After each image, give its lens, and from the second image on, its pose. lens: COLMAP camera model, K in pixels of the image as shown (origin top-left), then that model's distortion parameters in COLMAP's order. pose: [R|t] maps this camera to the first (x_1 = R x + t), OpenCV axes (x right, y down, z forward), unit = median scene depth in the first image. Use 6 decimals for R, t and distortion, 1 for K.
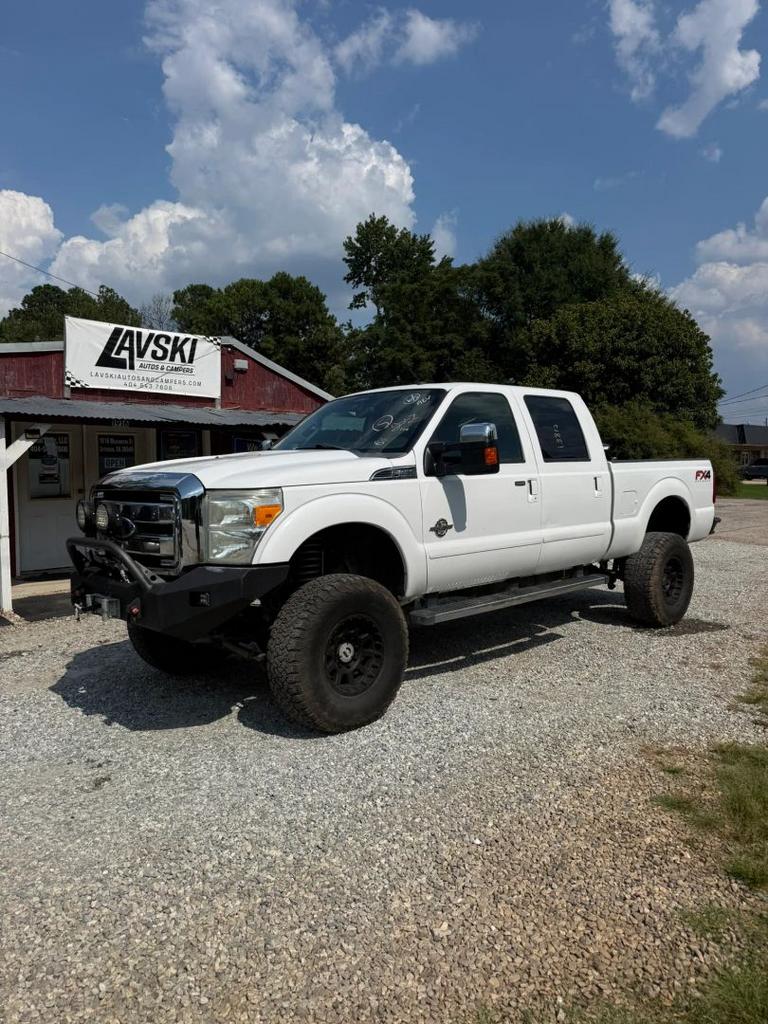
lens RADIAL K [[717.0, 0, 384.0], [0, 717.0, 512.0], [0, 0, 1]] dist [0.002962, -0.008578]
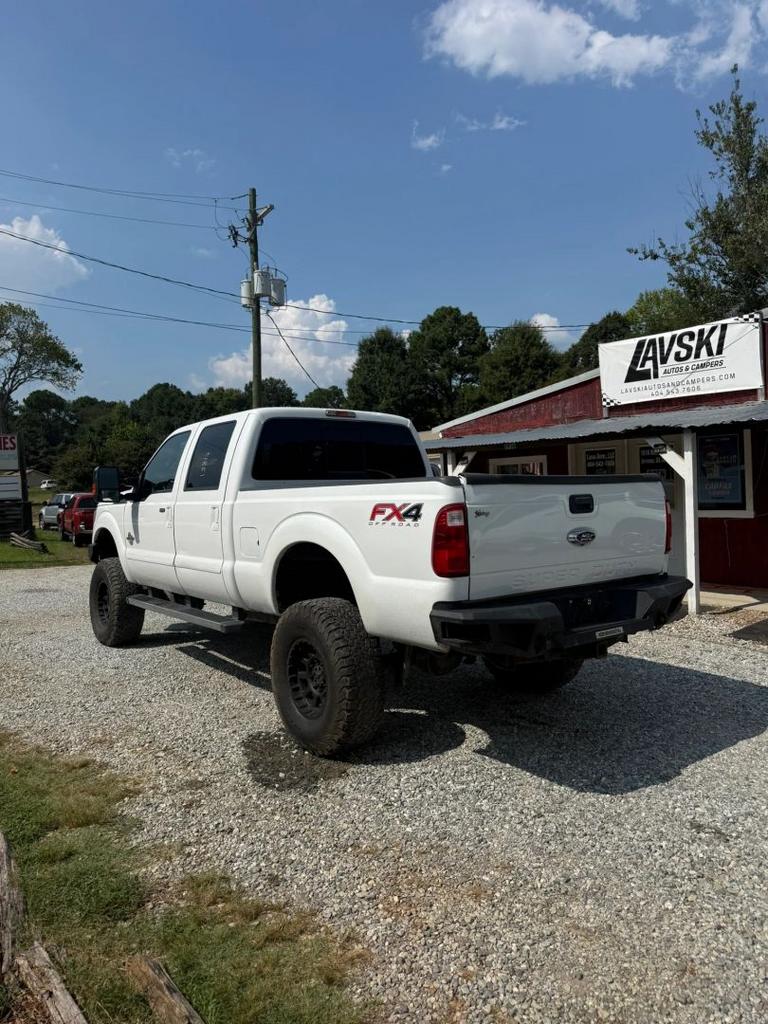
lens RADIAL K [[717.0, 0, 384.0], [0, 717.0, 512.0], [0, 0, 1]] dist [0.002962, -0.008578]
pose [[-0.066319, 0.035084, -0.997182, 0.581662], [-0.024851, 0.999014, 0.036801, -0.038828], [0.997489, 0.027222, -0.065382, 0.624178]]
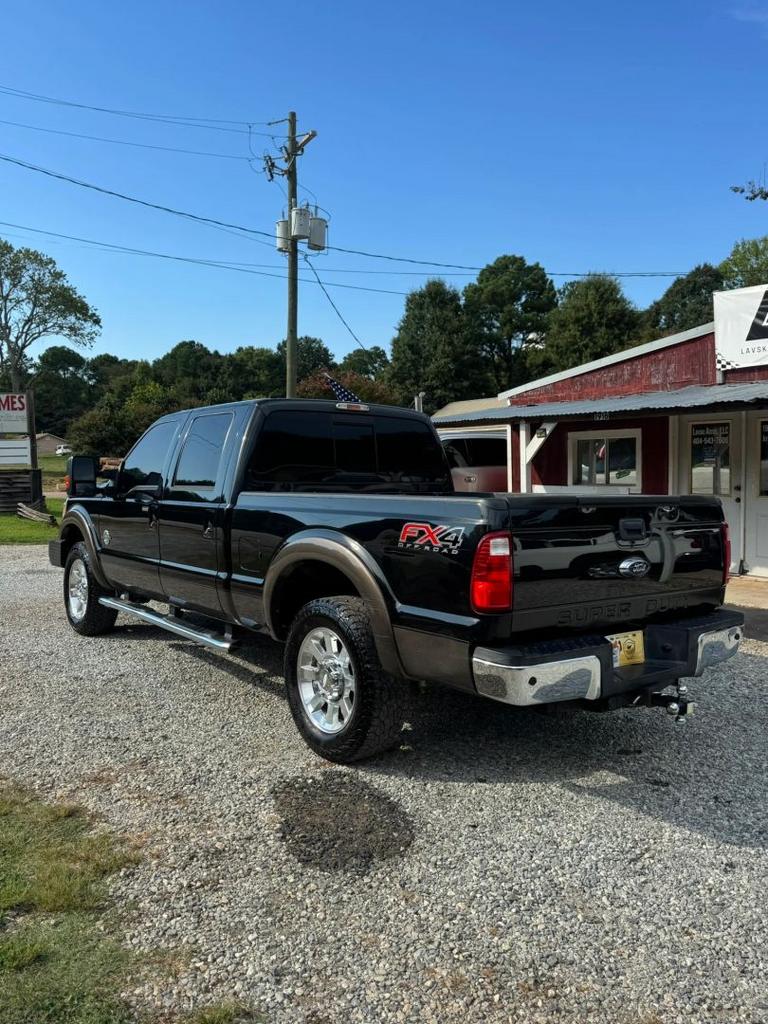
lens RADIAL K [[797.7, 0, 373.9], [0, 797.7, 514.9], [0, 0, 1]] dist [0.007153, -0.006977]
pose [[-0.134440, 0.065482, -0.988756, 0.521351], [-0.048332, 0.996193, 0.072546, -0.039575], [0.989742, 0.057541, -0.130764, 0.604366]]
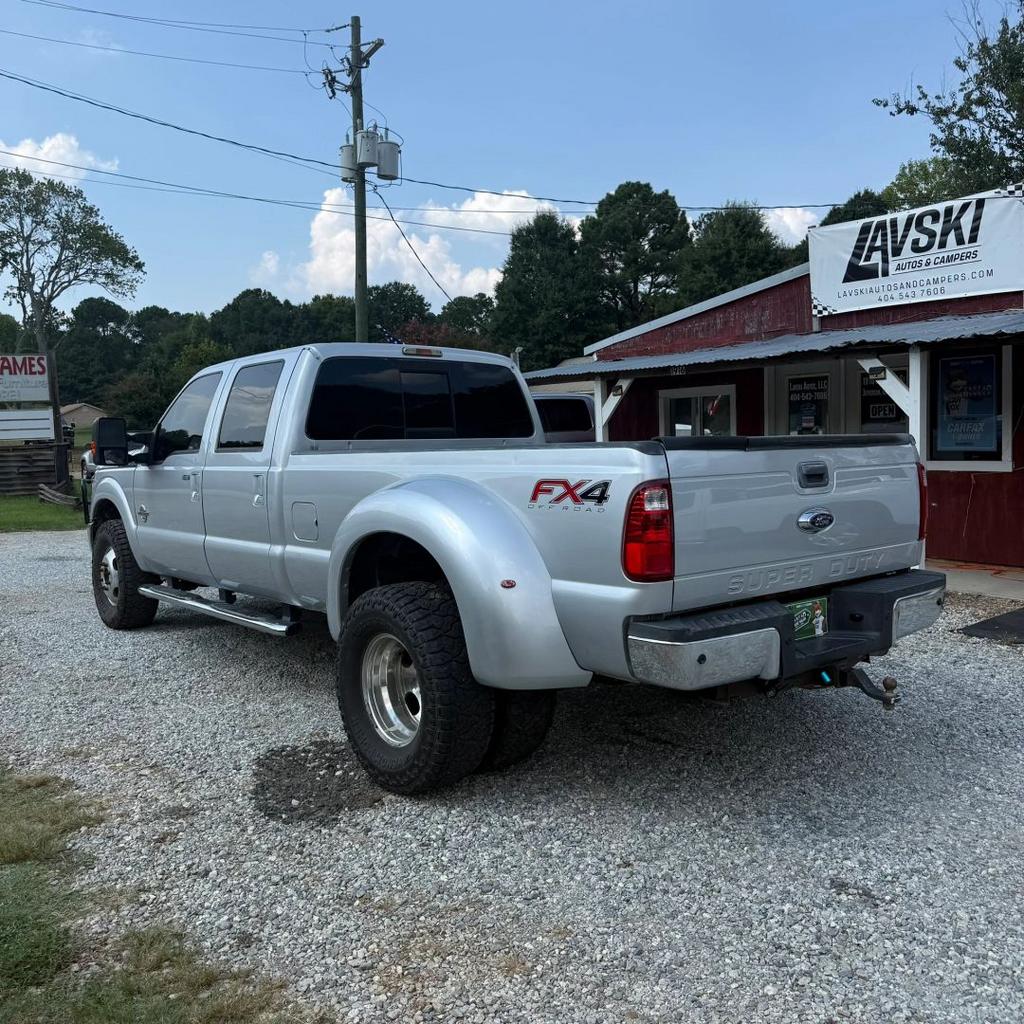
lens RADIAL K [[960.4, 0, 512.0], [0, 960.4, 512.0], [0, 0, 1]] dist [0.004620, -0.016118]
pose [[-0.106251, 0.083481, -0.990829, 0.568986], [-0.033965, 0.995583, 0.087524, -0.034778], [0.993759, 0.042953, -0.102946, 0.663414]]
